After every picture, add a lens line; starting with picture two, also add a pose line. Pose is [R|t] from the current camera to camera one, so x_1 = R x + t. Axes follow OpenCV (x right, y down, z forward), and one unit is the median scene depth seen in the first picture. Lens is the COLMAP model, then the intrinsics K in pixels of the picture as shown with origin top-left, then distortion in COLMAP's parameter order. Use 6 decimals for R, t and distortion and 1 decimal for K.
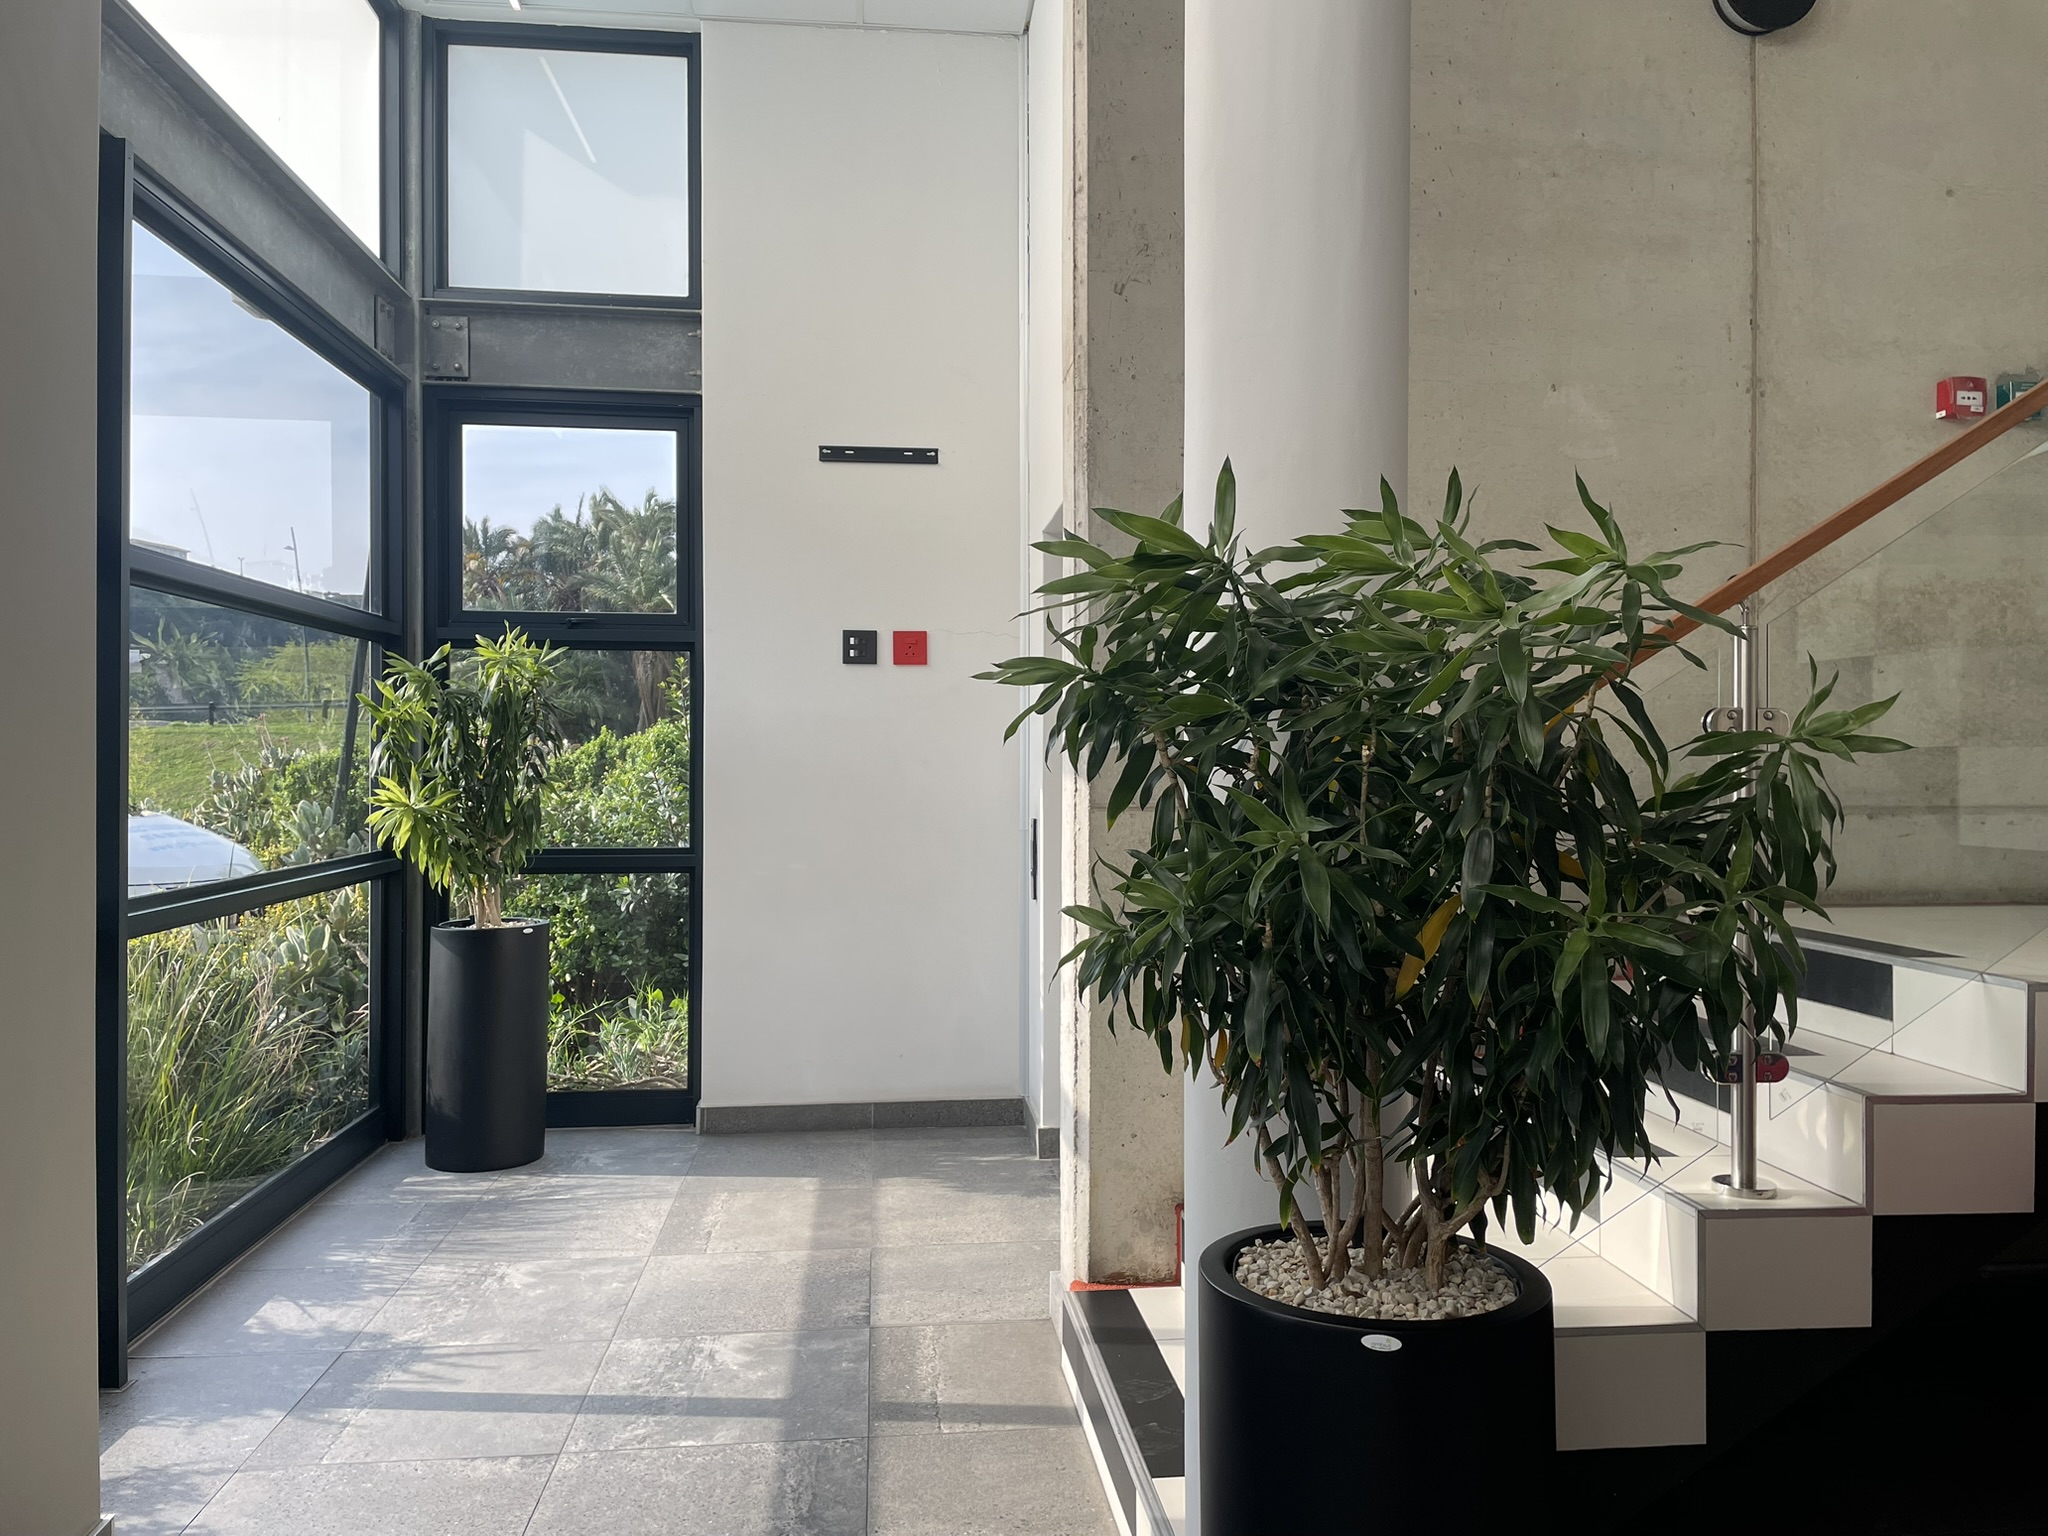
lens RADIAL K [[1550.7, 0, 1038.4], [0, 1550.7, 754.6], [0, 0, 1]] dist [0.095703, -0.121433]
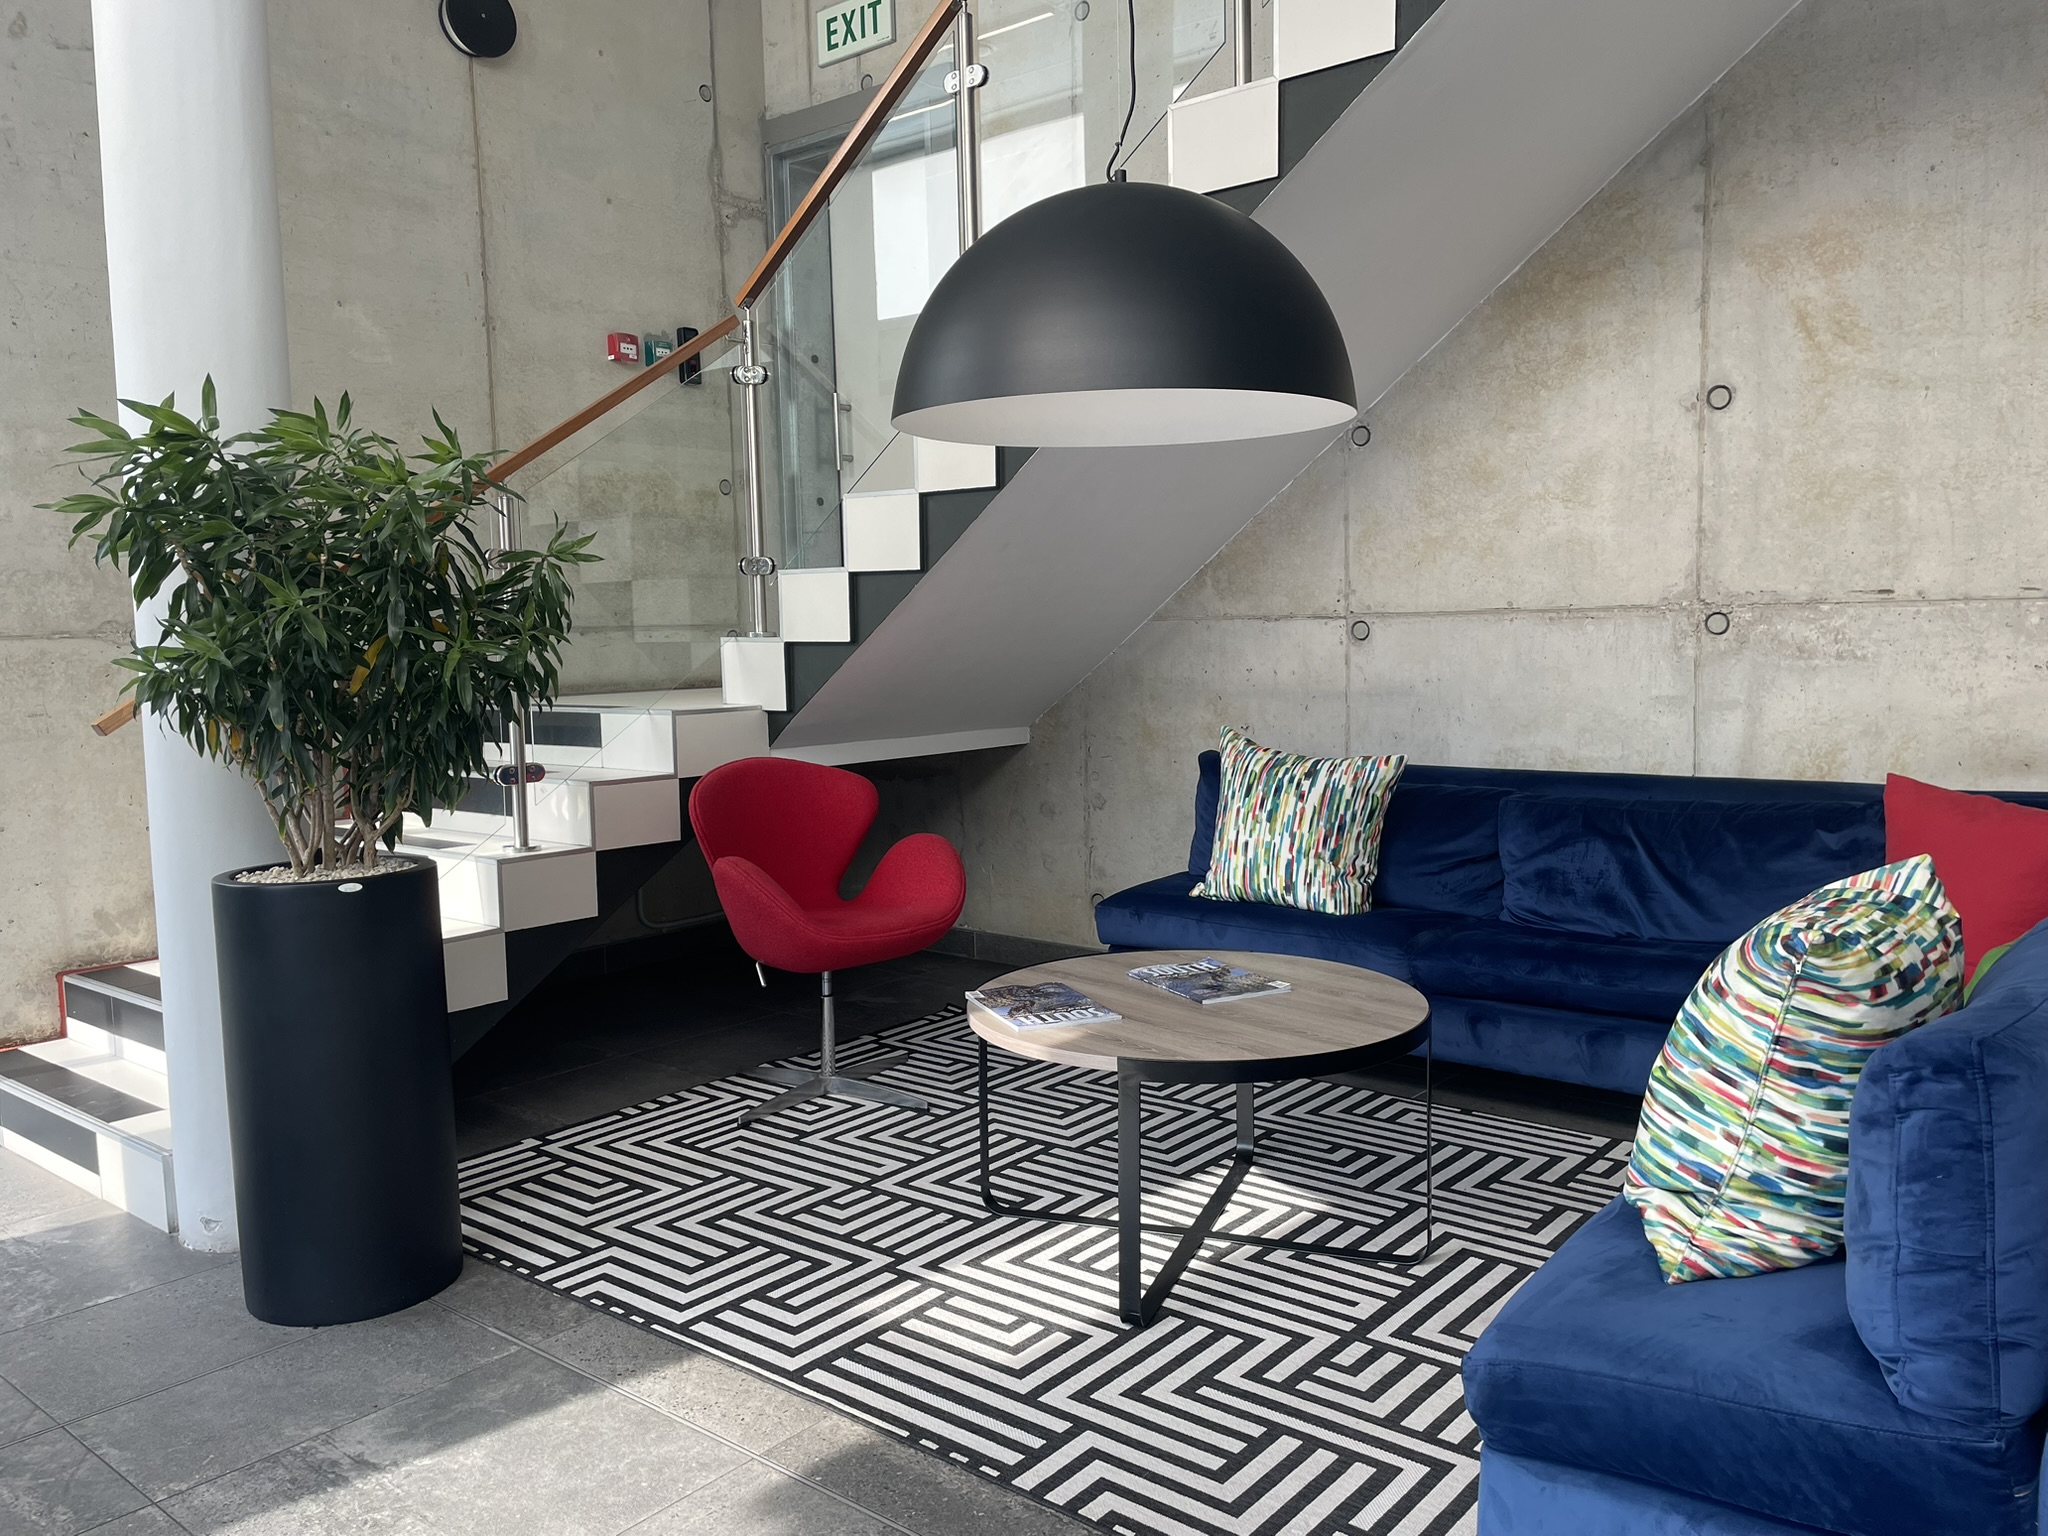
lens RADIAL K [[1550.7, 0, 1038.4], [0, 1550.7, 754.6], [0, 0, 1]] dist [0.095703, -0.121433]
pose [[0.715082, -0.075478, 0.694954, -0.247439], [0.019756, 0.995939, 0.087839, 0.042479], [-0.698762, -0.049082, 0.713669, -0.447791]]
